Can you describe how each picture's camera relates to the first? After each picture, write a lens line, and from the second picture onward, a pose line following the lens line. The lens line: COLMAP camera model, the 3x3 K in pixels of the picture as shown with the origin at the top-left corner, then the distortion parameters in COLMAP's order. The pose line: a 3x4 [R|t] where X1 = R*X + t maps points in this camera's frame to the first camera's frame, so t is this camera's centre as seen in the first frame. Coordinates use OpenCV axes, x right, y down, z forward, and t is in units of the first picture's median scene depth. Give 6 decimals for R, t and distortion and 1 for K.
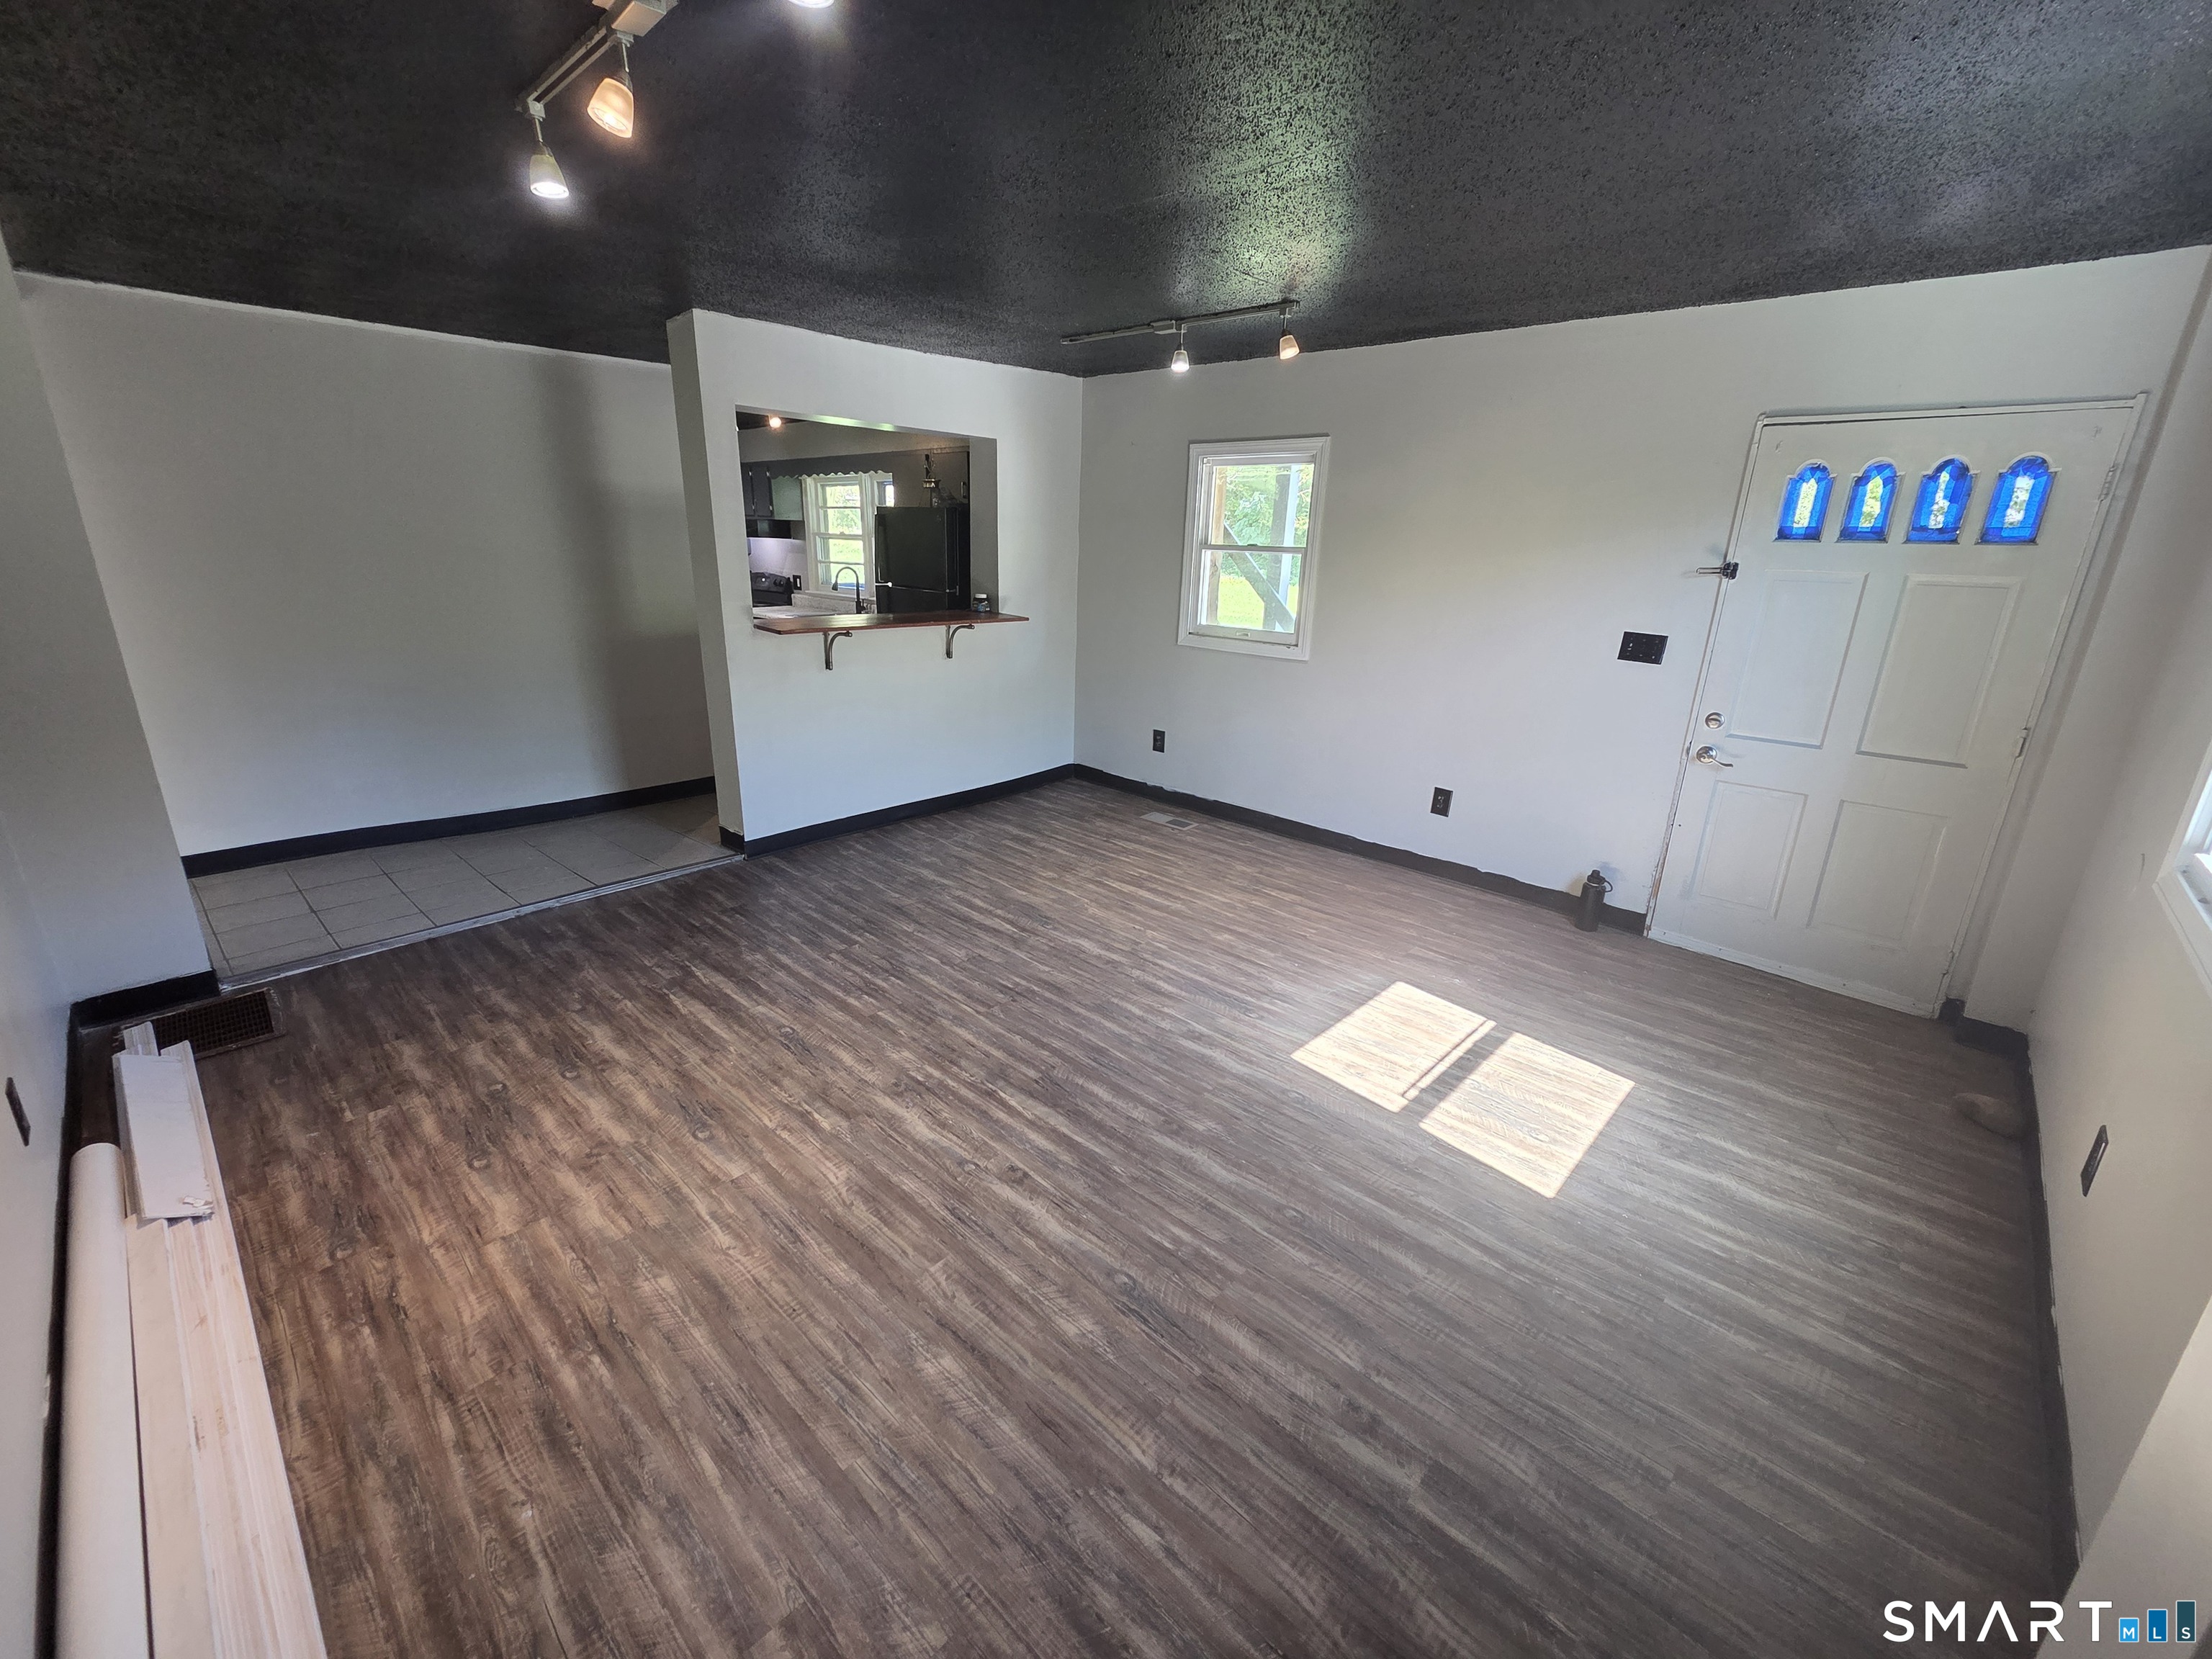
lens RADIAL K [[902.9, 0, 1107.5], [0, 902.9, 827.7], [0, 0, 1]] dist [-0.000284, 0.001866]
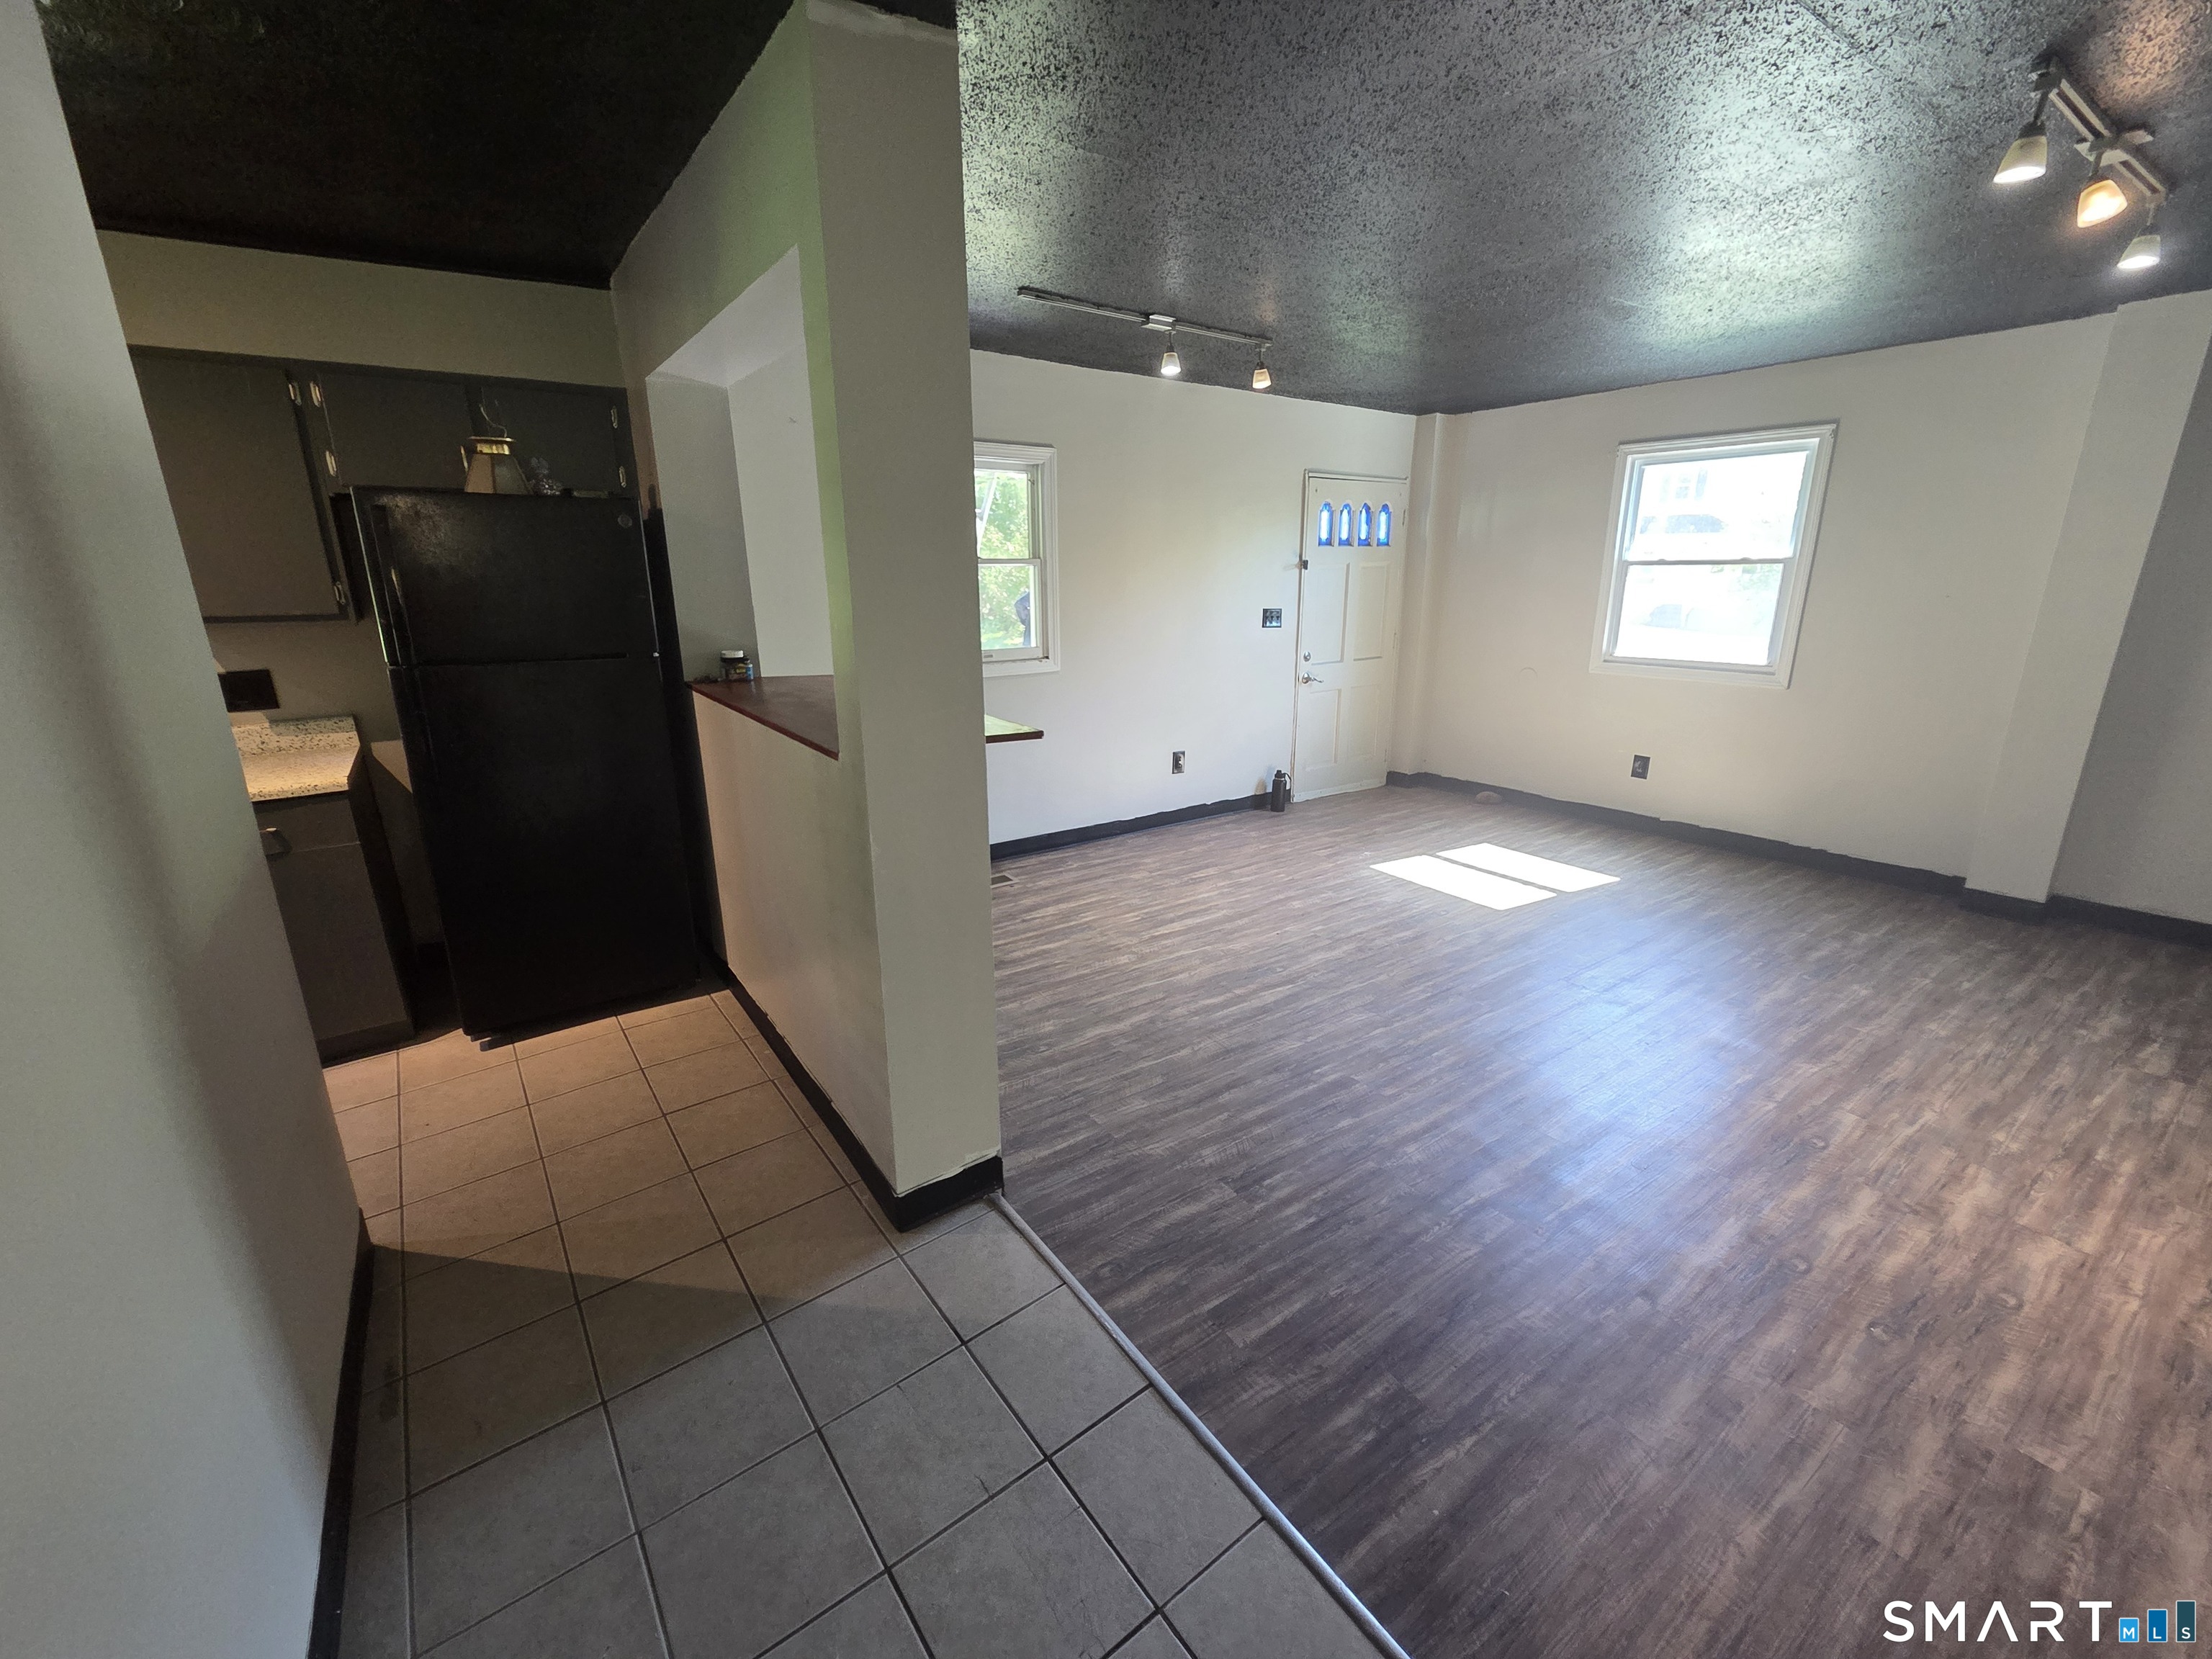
lens RADIAL K [[902.9, 0, 1100.7], [0, 902.9, 828.2], [0, 0, 1]] dist [-0.000284, 0.001866]
pose [[0.210823, -0.302722, 0.929469, -1.045214], [0.304165, 0.923954, 0.231934, -0.335449], [-0.928998, 0.233815, 0.286868, 0.987486]]
